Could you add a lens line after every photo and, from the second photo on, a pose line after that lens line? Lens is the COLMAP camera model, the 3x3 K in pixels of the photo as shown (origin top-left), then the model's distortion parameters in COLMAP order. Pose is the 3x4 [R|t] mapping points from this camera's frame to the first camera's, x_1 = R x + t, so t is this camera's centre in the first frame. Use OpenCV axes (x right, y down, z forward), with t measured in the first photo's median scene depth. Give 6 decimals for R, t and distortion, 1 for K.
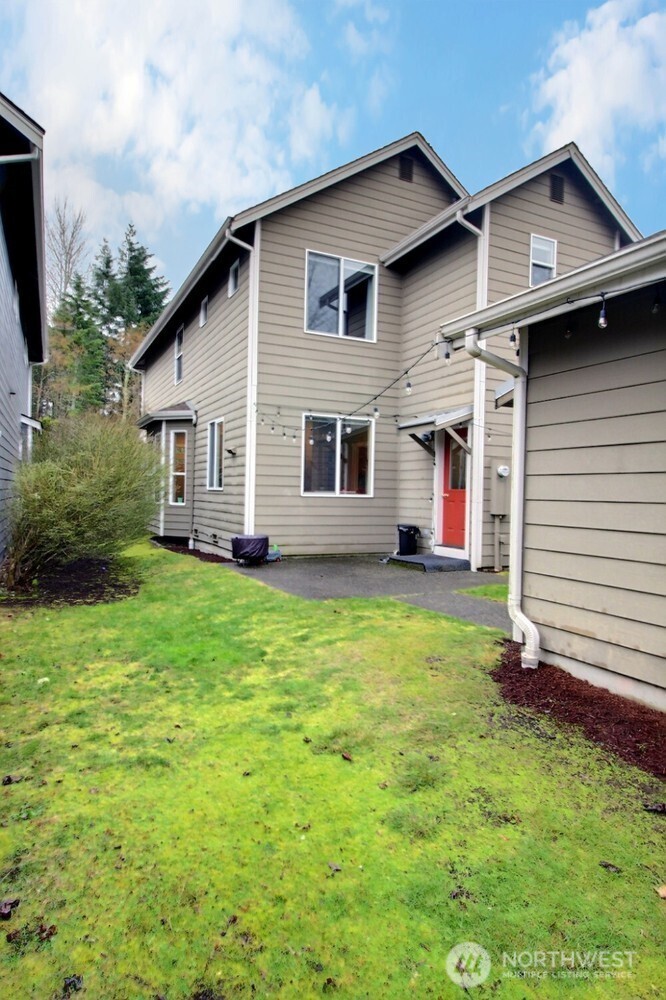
lens RADIAL K [[591.4, 0, 333.0], [0, 591.4, 500.0], [0, 0, 1]] dist [-0.005359, 0.002276]
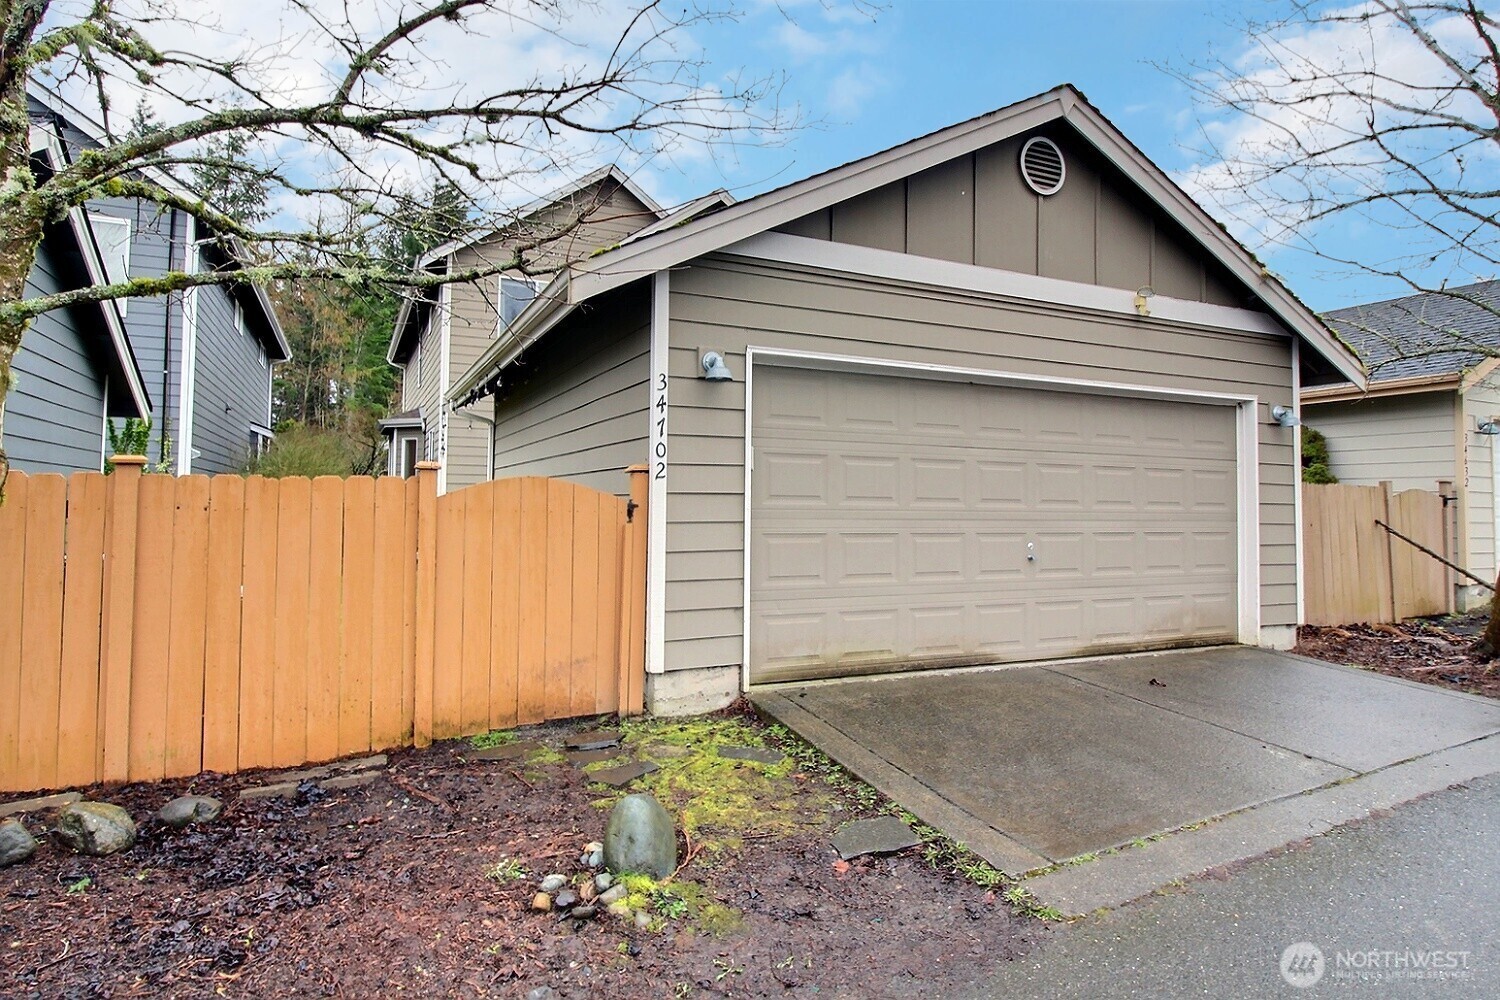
lens RADIAL K [[878.1, 0, 777.2], [0, 878.1, 466.9], [0, 0, 1]] dist [0.004201, -0.002187]
pose [[0.999886, -0.014292, 0.004922, 0.316133], [0.014542, 0.998372, -0.055159, 0.016341], [-0.004126, 0.055225, 0.998465, -0.415404]]
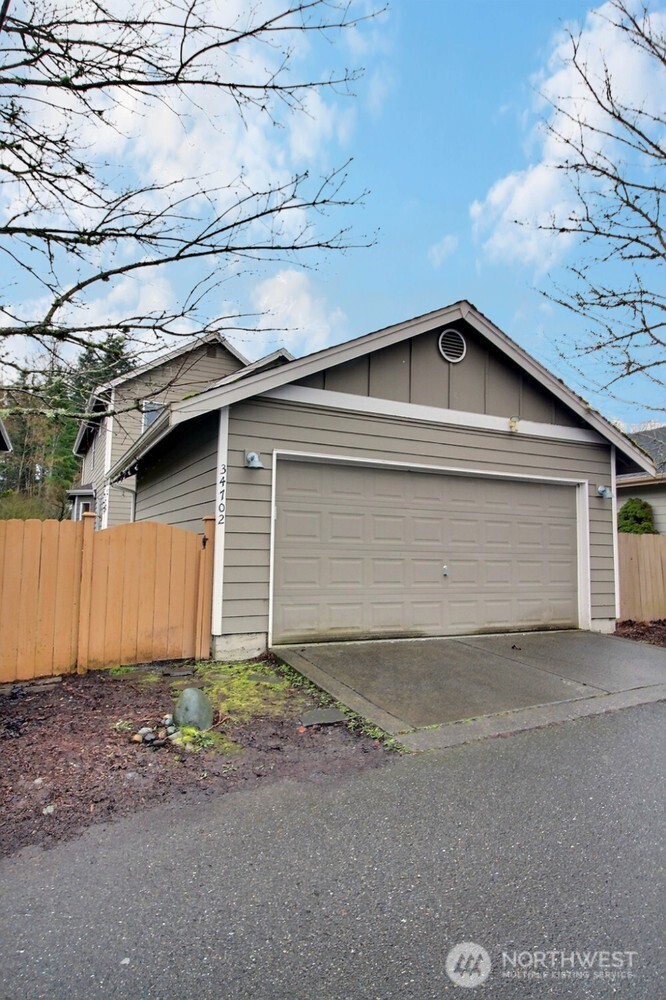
lens RADIAL K [[591.4, 0, 333.0], [0, 591.4, 500.0], [0, 0, 1]] dist [-0.005359, 0.002276]
pose [[0.999984, -0.005118, 0.002467, 0.353197], [0.005334, 0.995248, -0.097231, 0.026370], [-0.001958, 0.097243, 0.995259, -0.489124]]
